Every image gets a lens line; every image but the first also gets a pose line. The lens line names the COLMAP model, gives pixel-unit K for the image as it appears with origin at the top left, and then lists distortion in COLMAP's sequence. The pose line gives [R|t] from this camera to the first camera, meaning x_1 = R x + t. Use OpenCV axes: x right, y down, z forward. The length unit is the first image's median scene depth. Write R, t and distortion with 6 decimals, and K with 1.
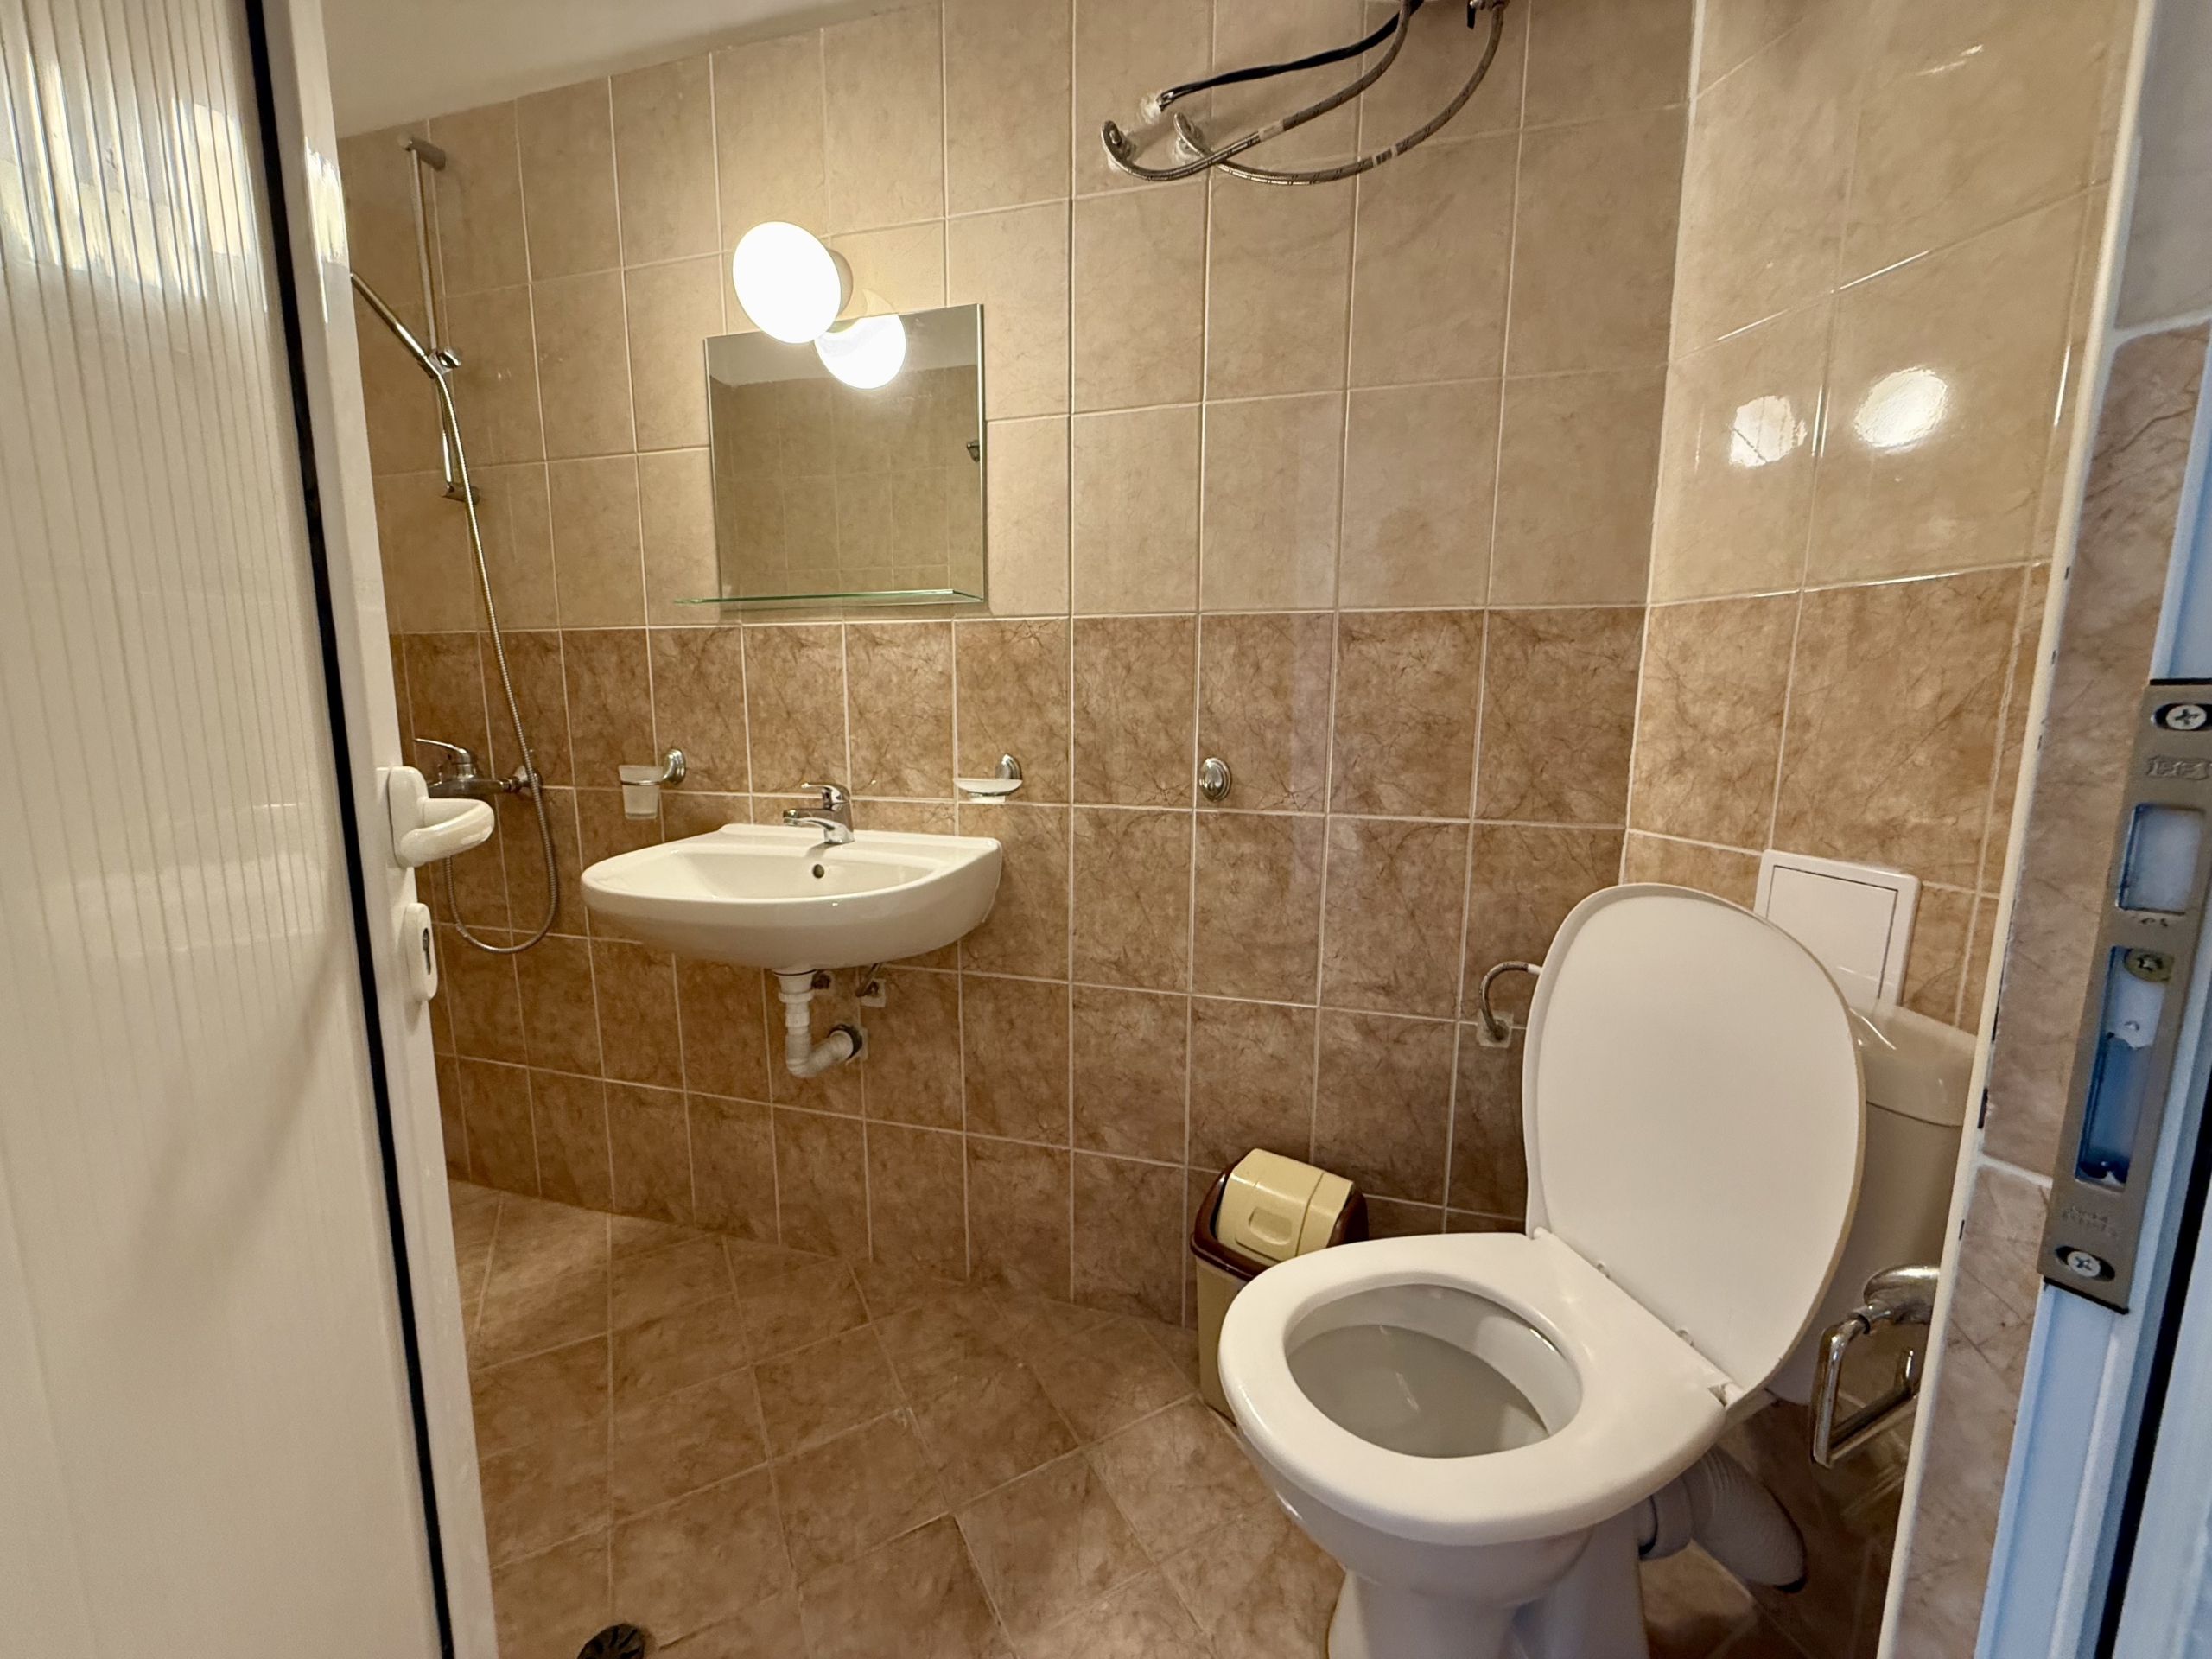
lens RADIAL K [[882.4, 0, 1099.4], [0, 882.4, 830.1], [0, 0, 1]] dist [-0.000175, -0.000145]
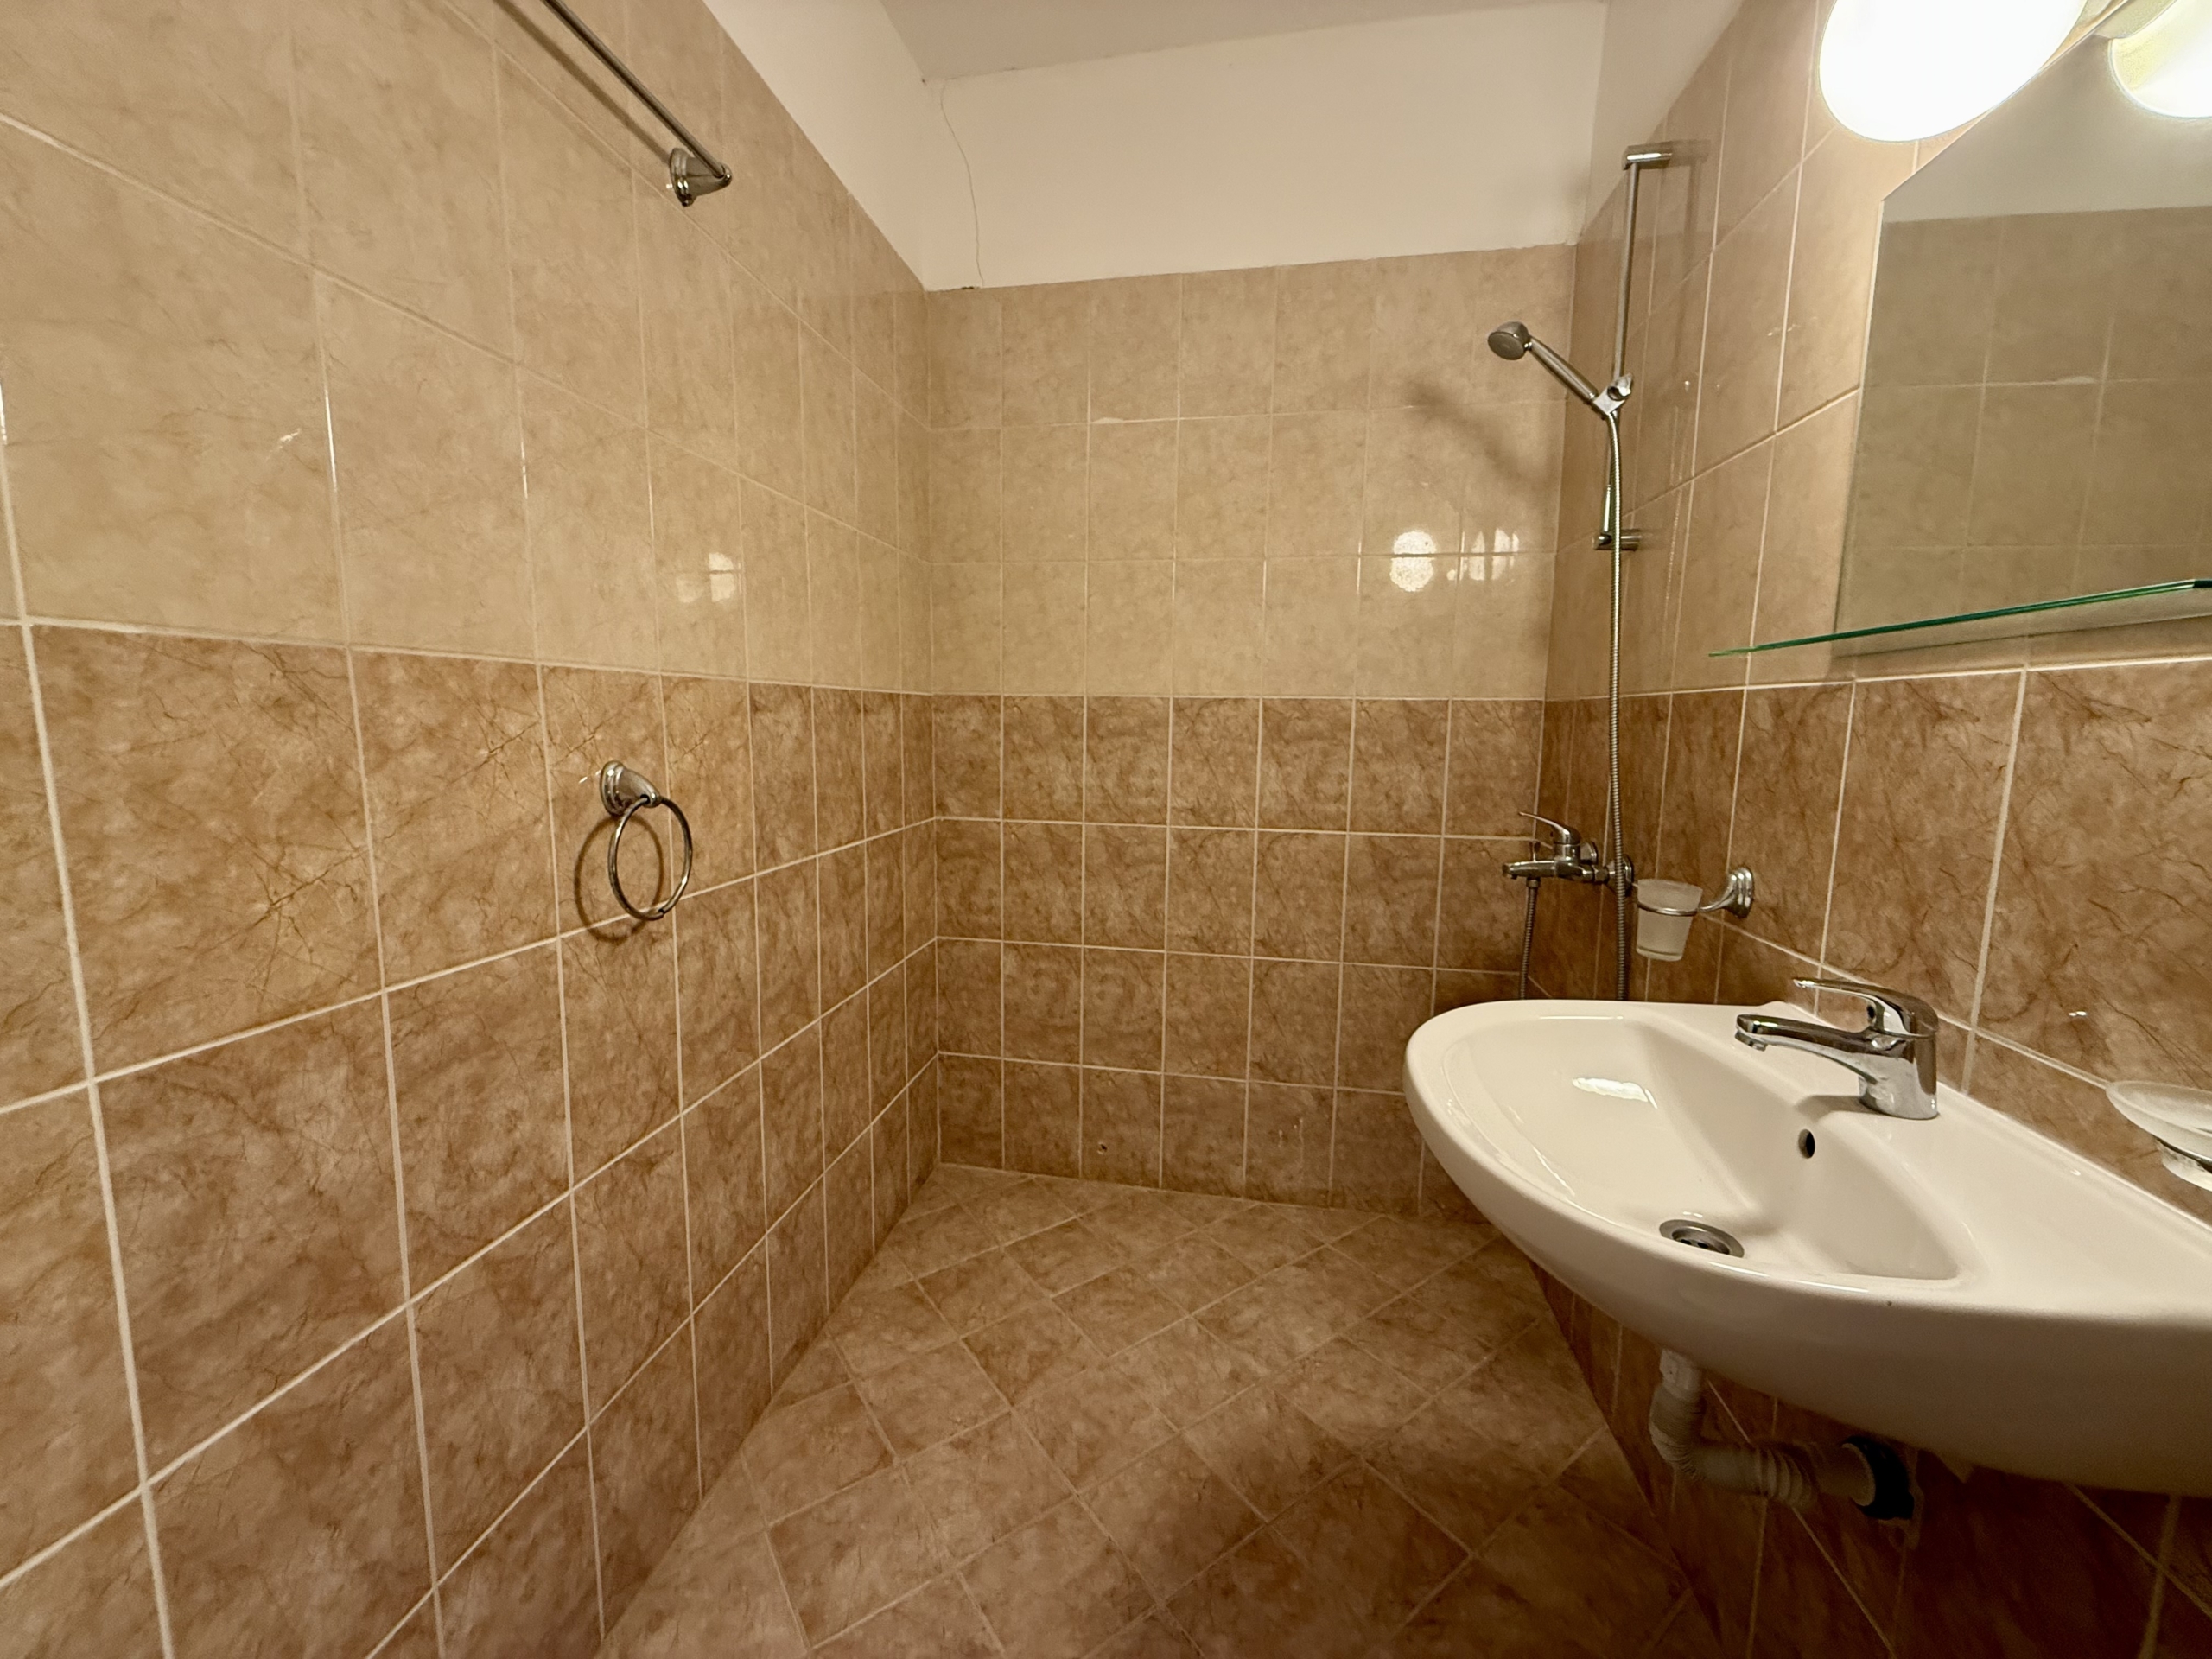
lens RADIAL K [[882.4, 0, 1099.4], [0, 882.4, 830.1], [0, 0, 1]] dist [-0.000175, -0.000145]
pose [[0.110550, 0.124706, -0.986016, 0.127976], [-0.157301, 0.981788, 0.106535, -0.121890], [0.981344, 0.143324, 0.128153, 0.461263]]
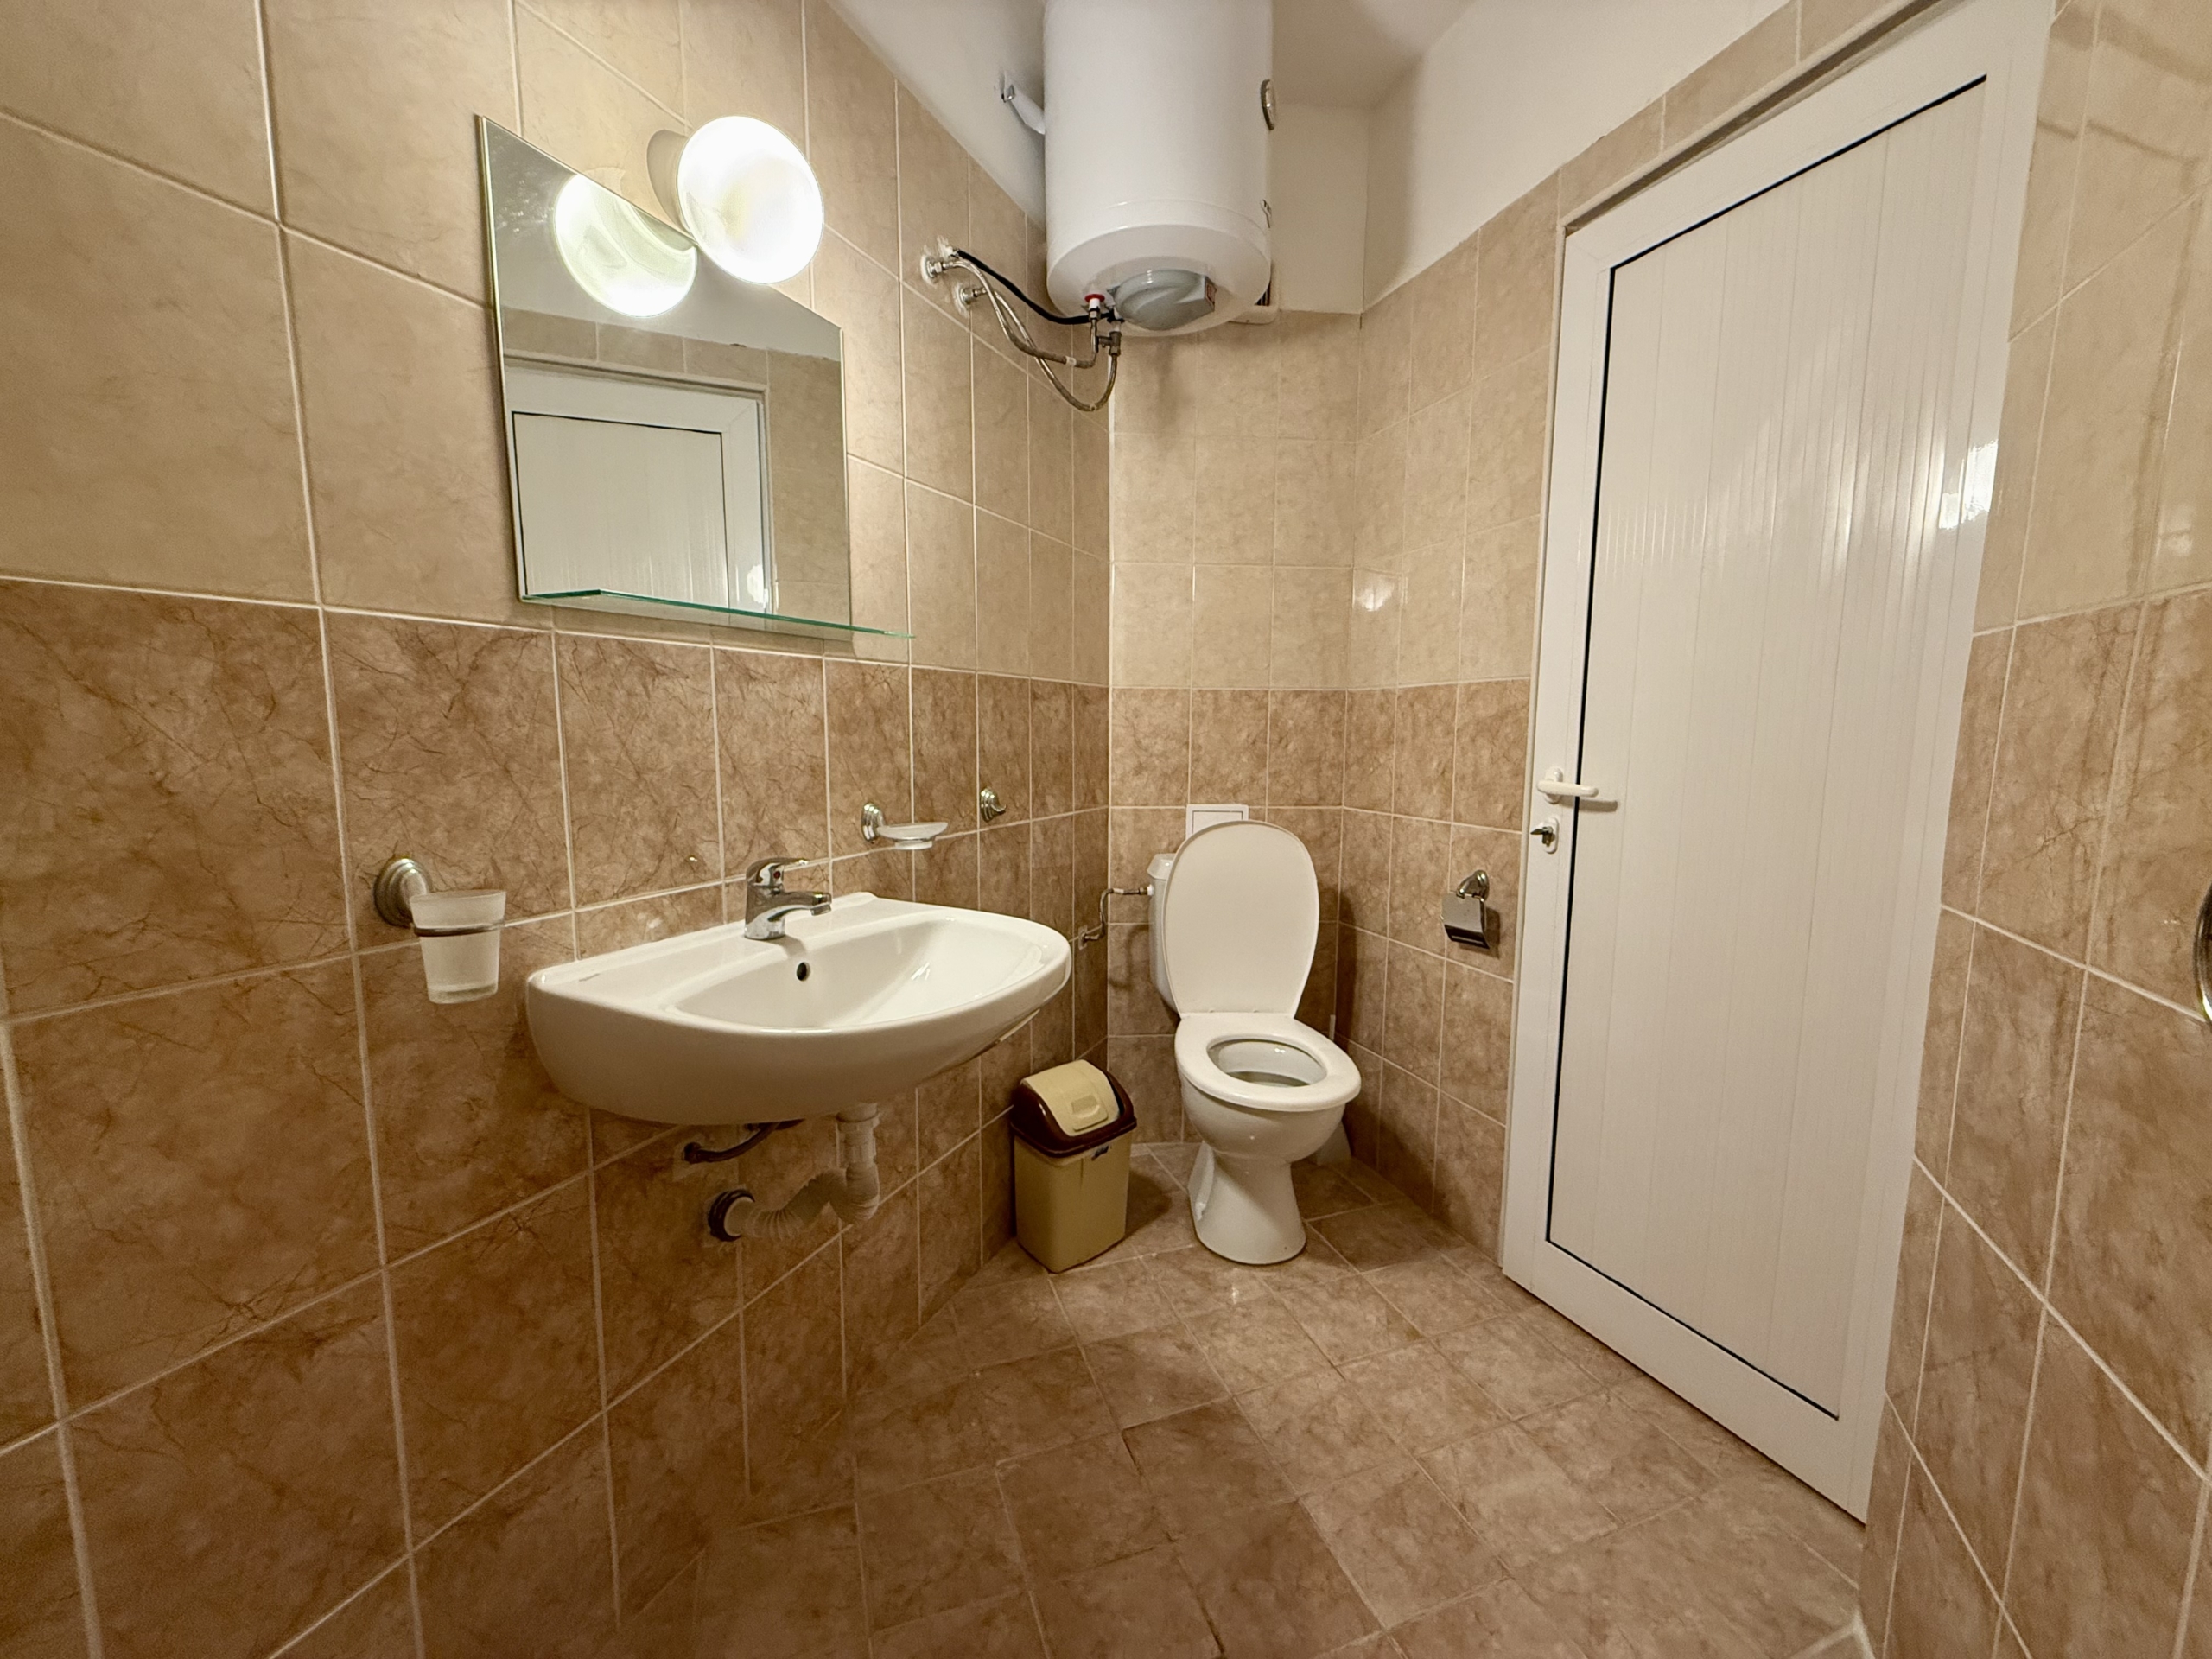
lens RADIAL K [[882.4, 0, 1099.4], [0, 882.4, 830.1], [0, 0, 1]] dist [-0.000175, -0.000145]
pose [[0.160469, -0.118724, 0.979875, -0.968841], [0.142866, 0.985079, 0.095958, -0.106635], [-0.976647, 0.124592, 0.175036, 0.564738]]
